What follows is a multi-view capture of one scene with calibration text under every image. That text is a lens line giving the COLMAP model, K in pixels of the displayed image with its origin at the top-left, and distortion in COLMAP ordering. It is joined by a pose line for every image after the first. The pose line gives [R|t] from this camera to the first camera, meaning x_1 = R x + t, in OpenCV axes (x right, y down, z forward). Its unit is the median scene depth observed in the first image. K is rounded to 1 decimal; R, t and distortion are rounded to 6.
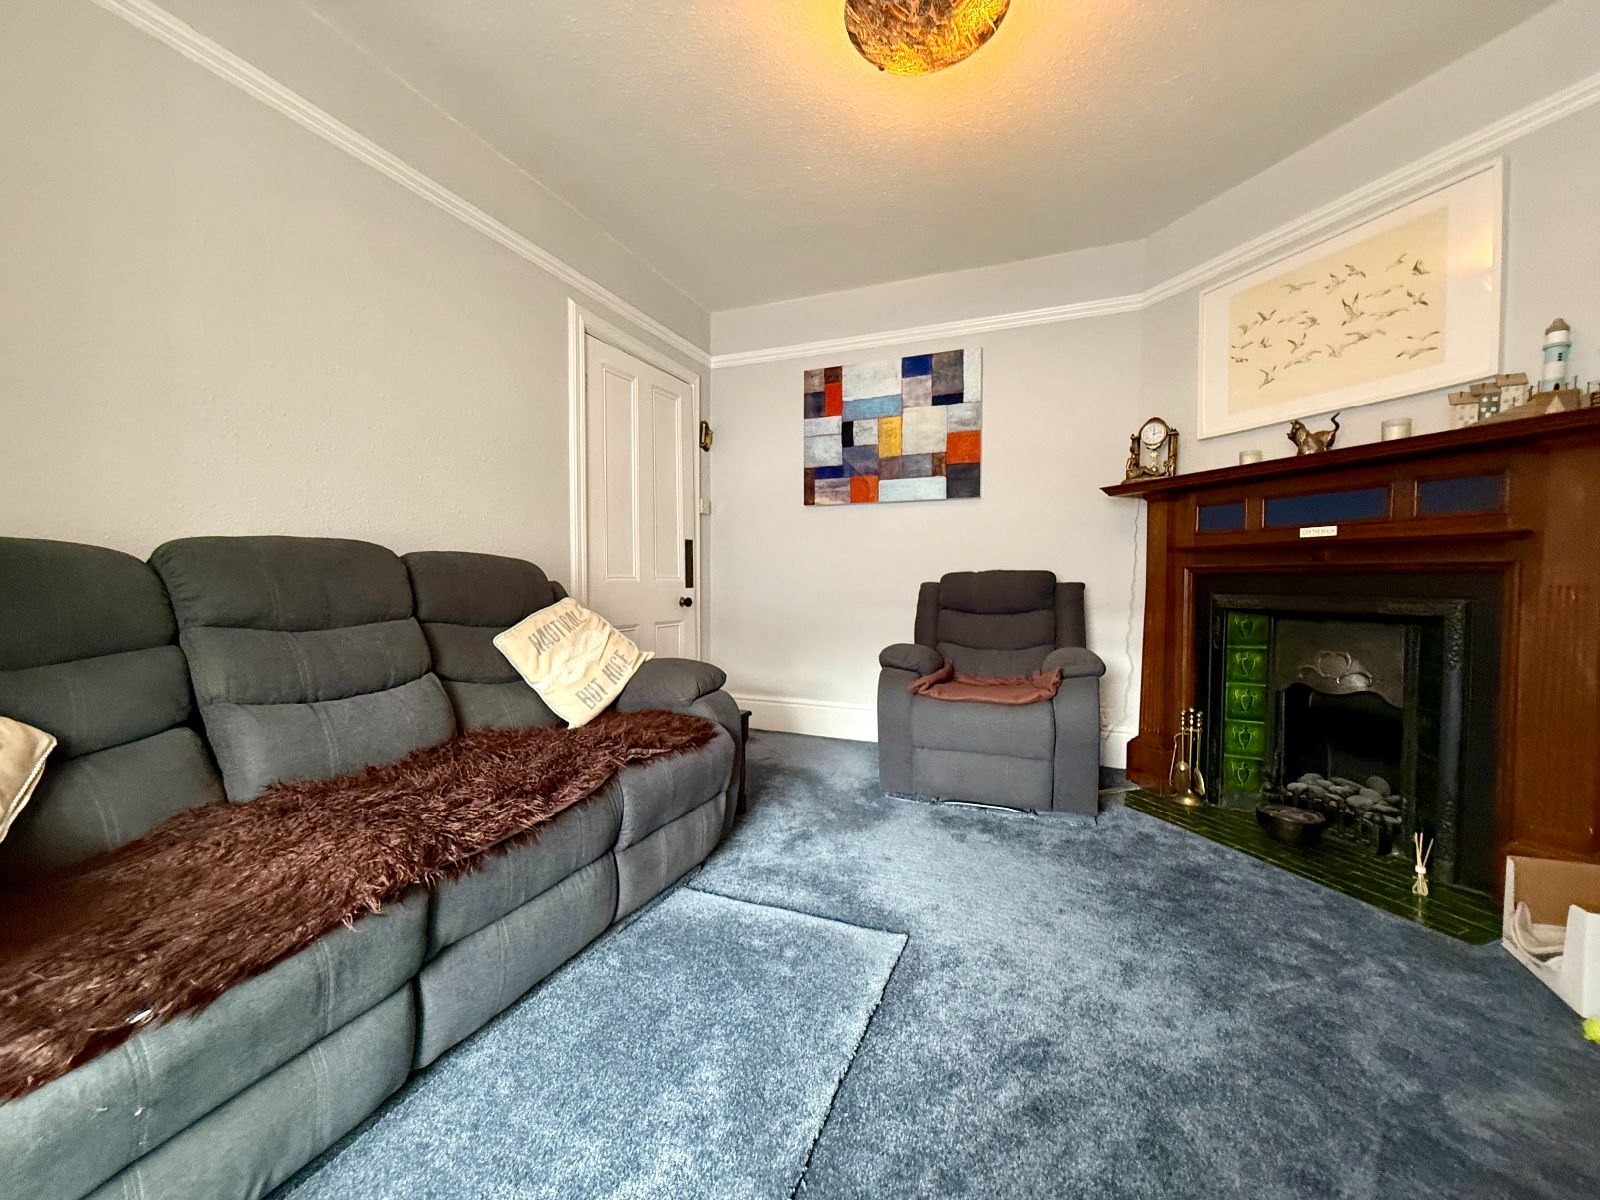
lens RADIAL K [[629.7, 0, 800.0], [0, 629.7, 600.0], [0, 0, 1]] dist [-0.003198, 0.000115]
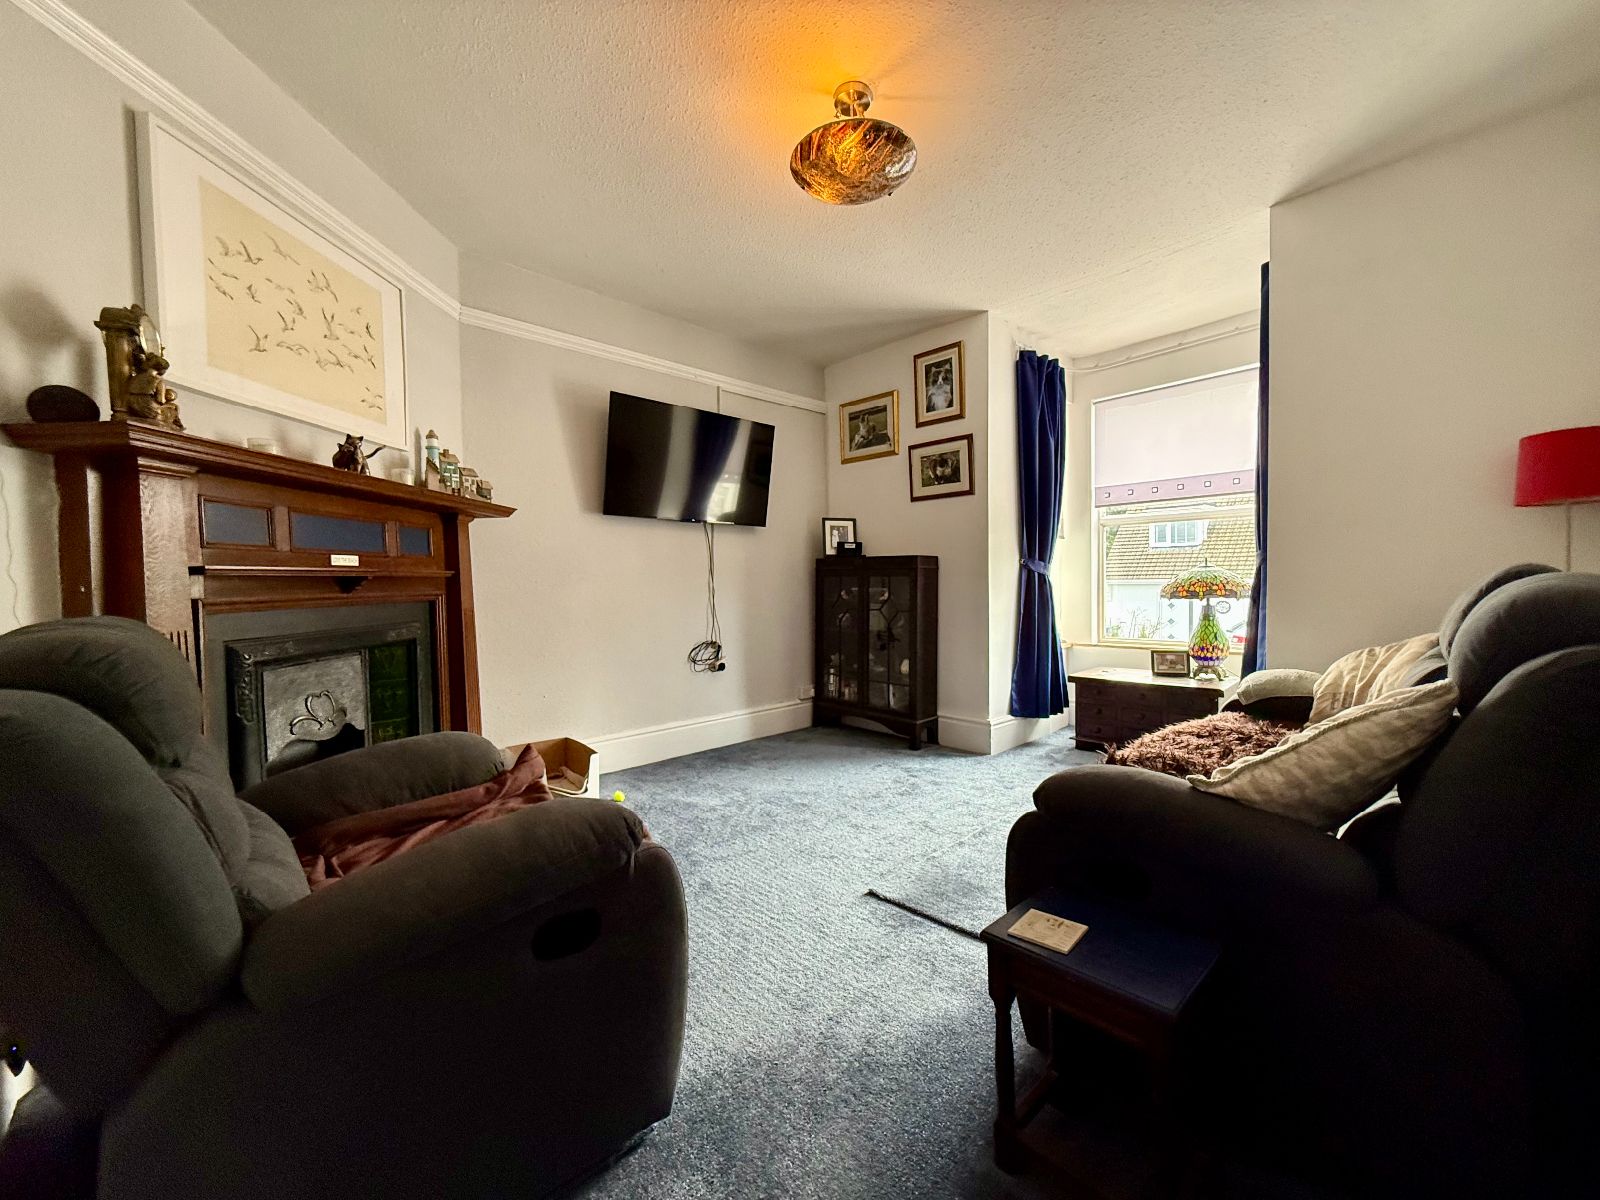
lens RADIAL K [[629.7, 0, 800.0], [0, 629.7, 600.0], [0, 0, 1]] dist [-0.003198, 0.000115]
pose [[-0.918848, -0.002227, 0.394604, -0.123140], [0.026106, 0.997450, 0.066417, -0.081905], [-0.393746, 0.071328, -0.916448, 1.366428]]
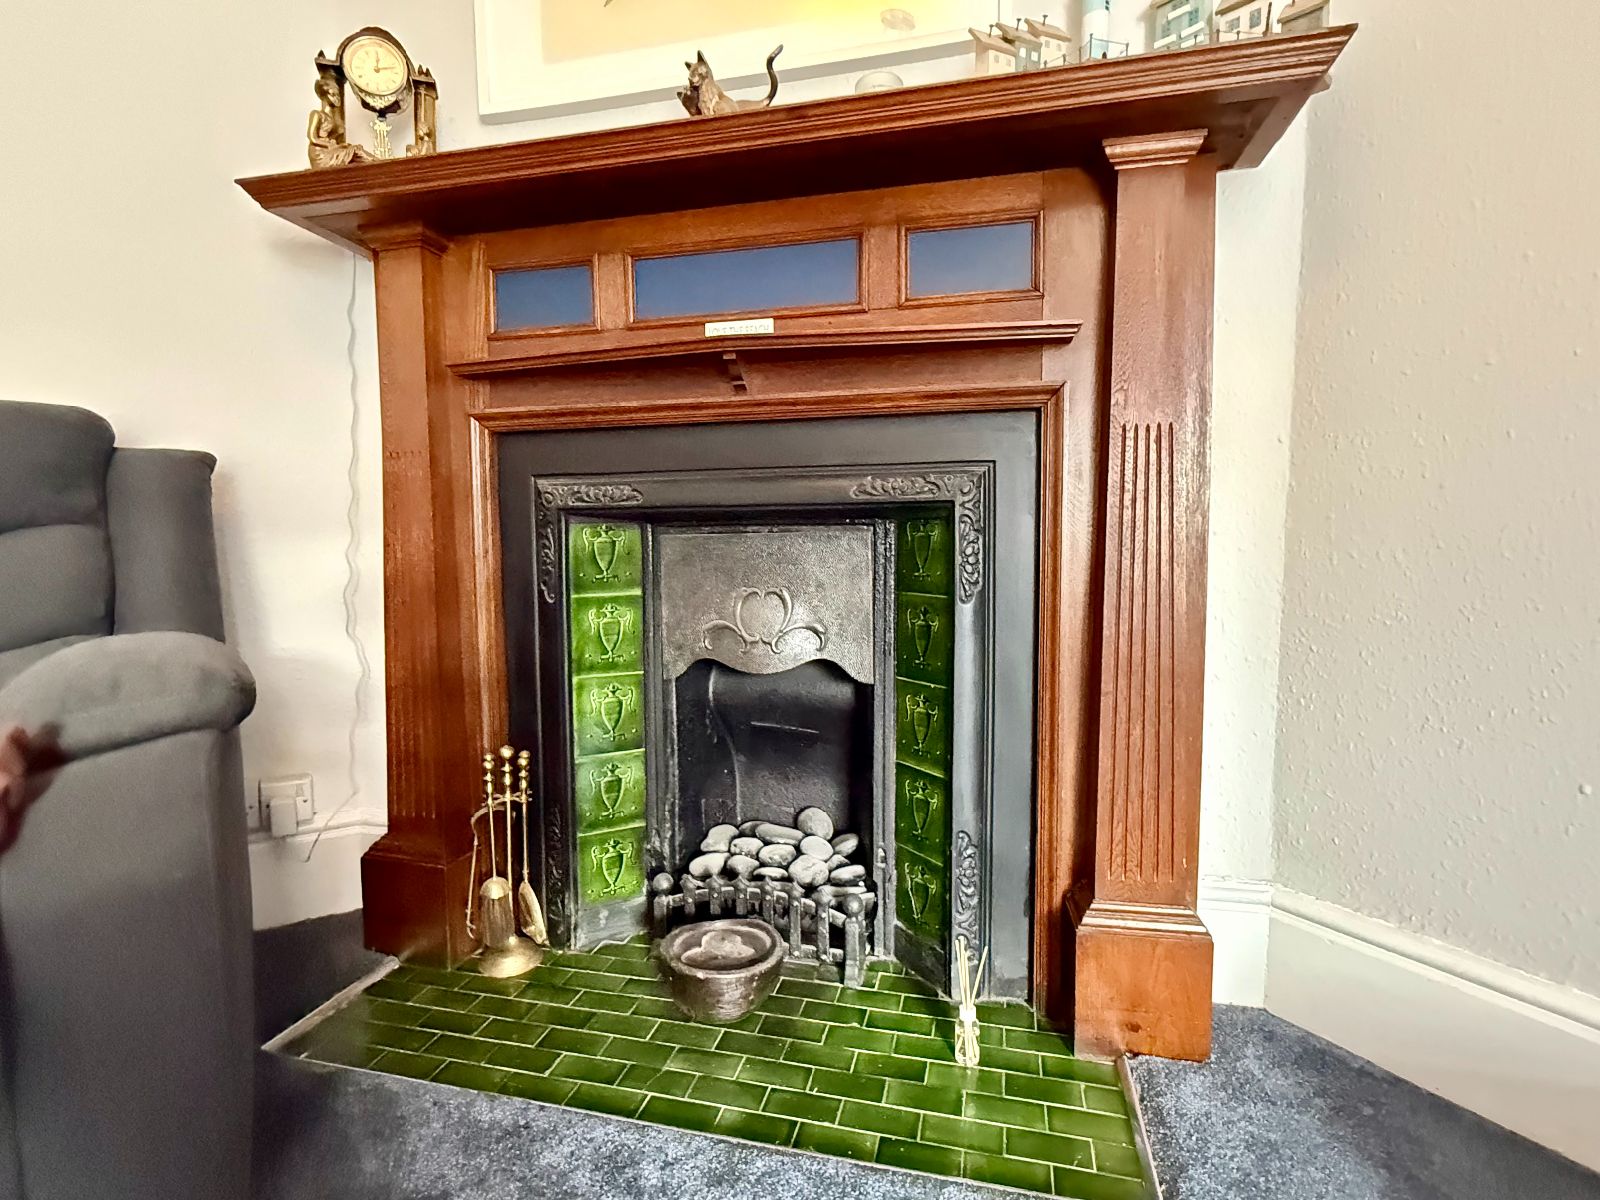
lens RADIAL K [[785.6, 0, 800.0], [0, 785.6, 600.0], [0, 0, 1]] dist [0.004922, -0.000078]
pose [[0.567653, -0.062096, 0.820923, 0.315608], [0.036990, 0.998068, 0.049918, 0.054924], [-0.822437, 0.002030, 0.568853, 0.551496]]
